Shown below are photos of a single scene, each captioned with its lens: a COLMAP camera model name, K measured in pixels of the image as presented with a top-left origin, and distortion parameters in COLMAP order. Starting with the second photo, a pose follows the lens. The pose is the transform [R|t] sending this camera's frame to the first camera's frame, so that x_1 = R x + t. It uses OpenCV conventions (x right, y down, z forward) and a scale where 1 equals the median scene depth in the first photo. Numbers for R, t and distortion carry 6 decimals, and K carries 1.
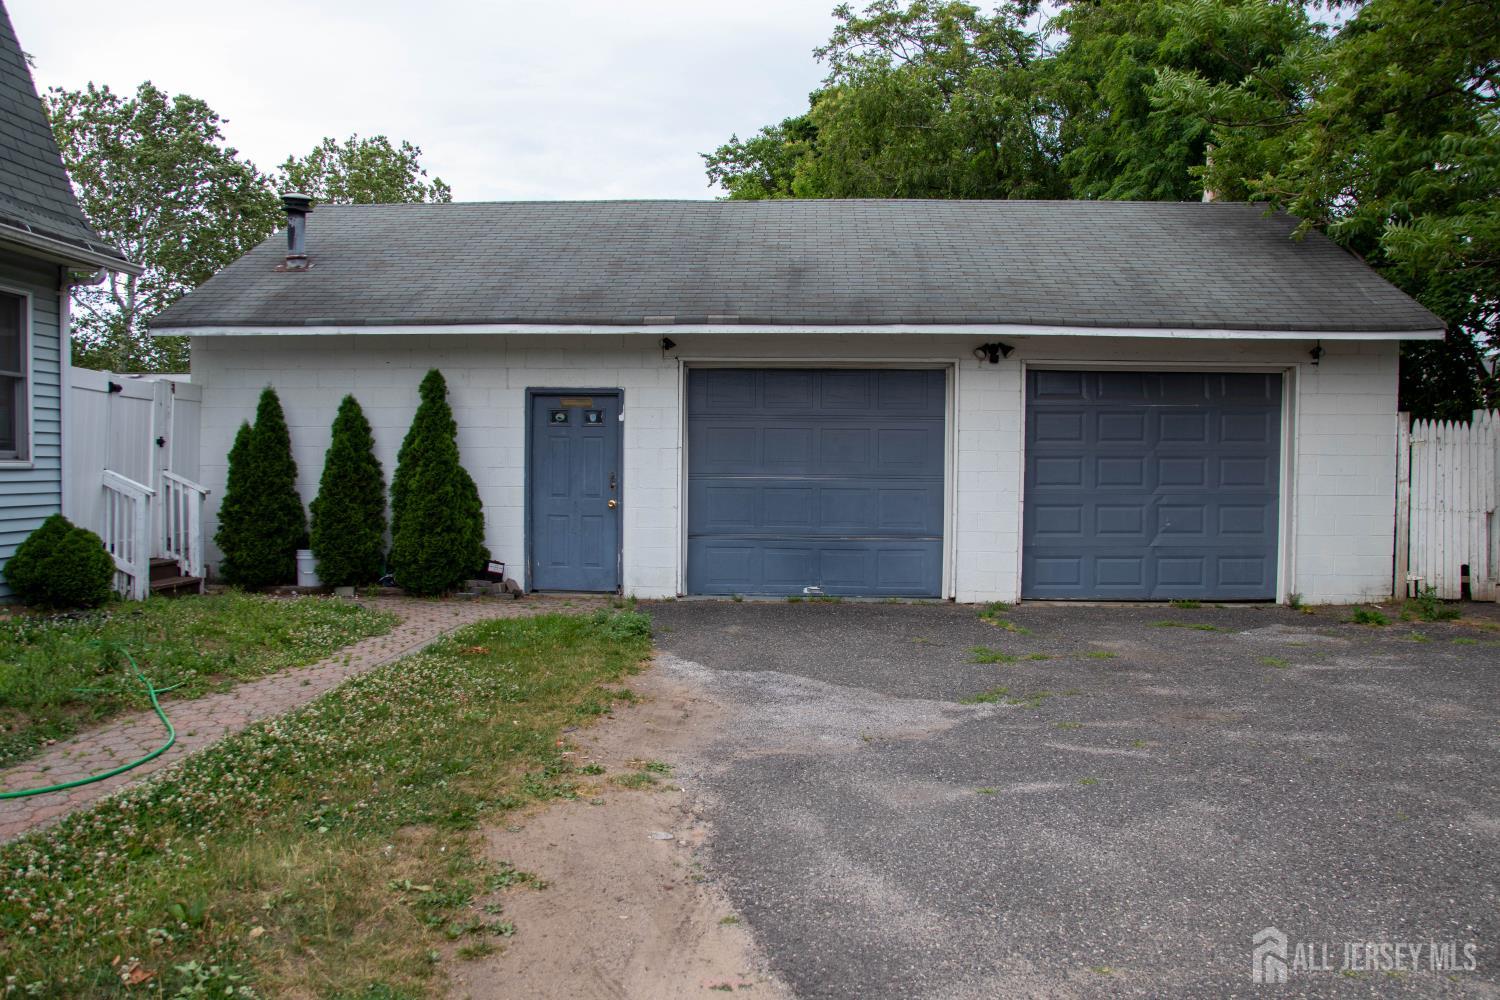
lens RADIAL K [[1209.8, 0, 750.0], [0, 1209.8, 500.0], [0, 0, 1]] dist [-0.121643, 0.124115]
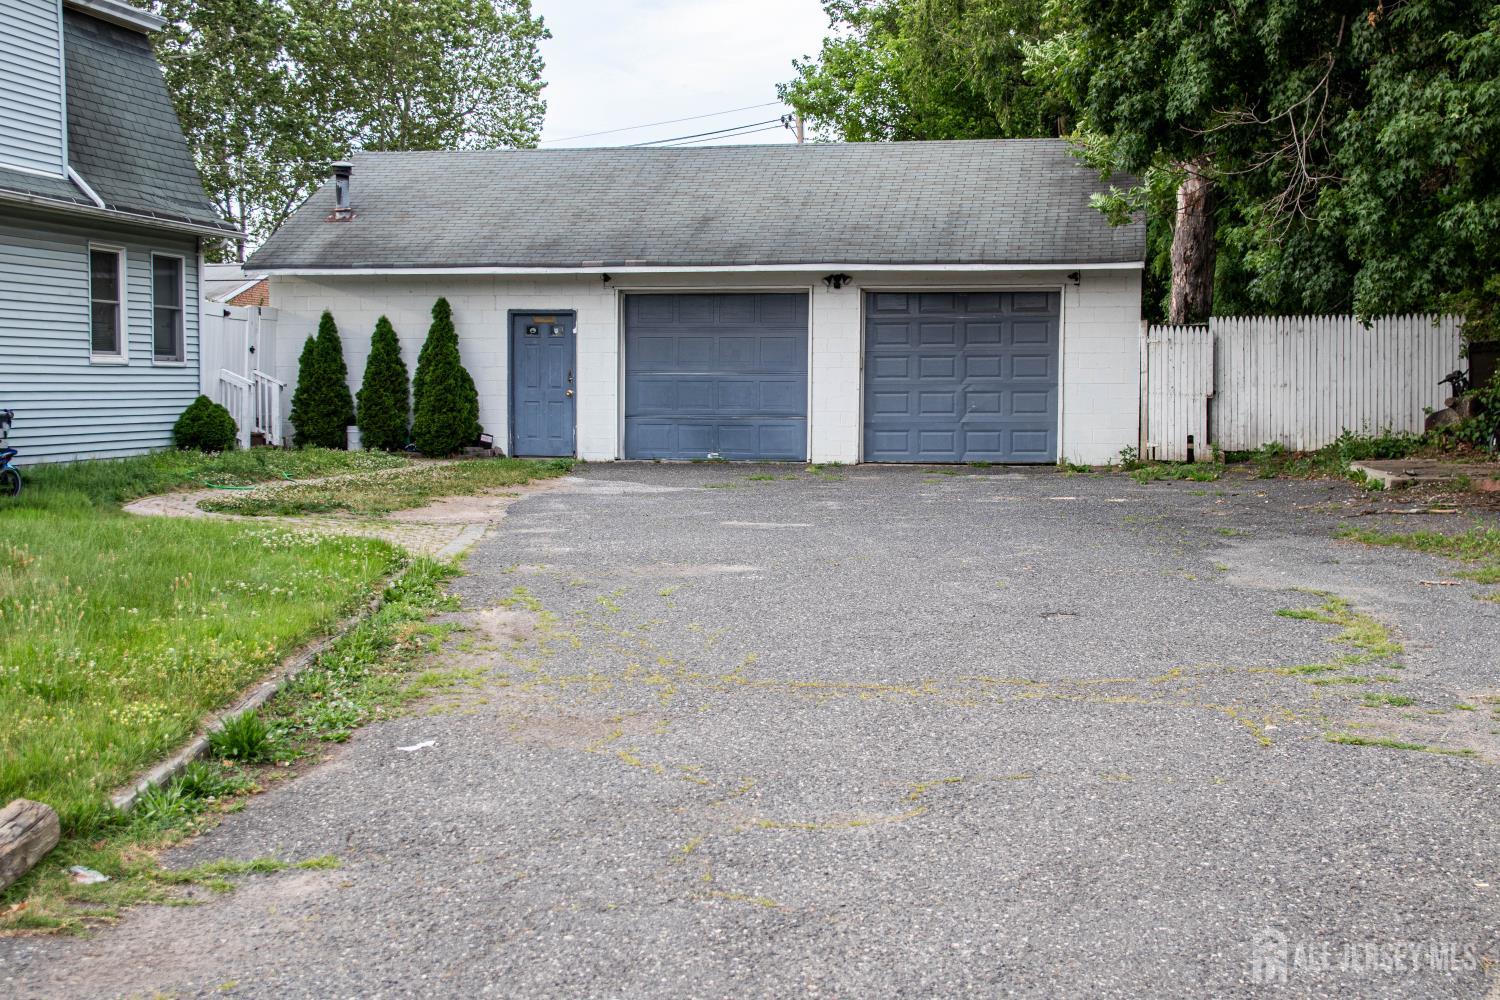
lens RADIAL K [[1979.2, 0, 751.1], [0, 1979.2, 462.9], [0, 0, 1]] dist [0.003248, 0.575809]
pose [[0.989450, 0.000759, -0.144871, 0.433314], [0.000977, 0.999929, 0.011914, 0.058171], [0.144870, -0.011930, 0.989379, -1.253823]]
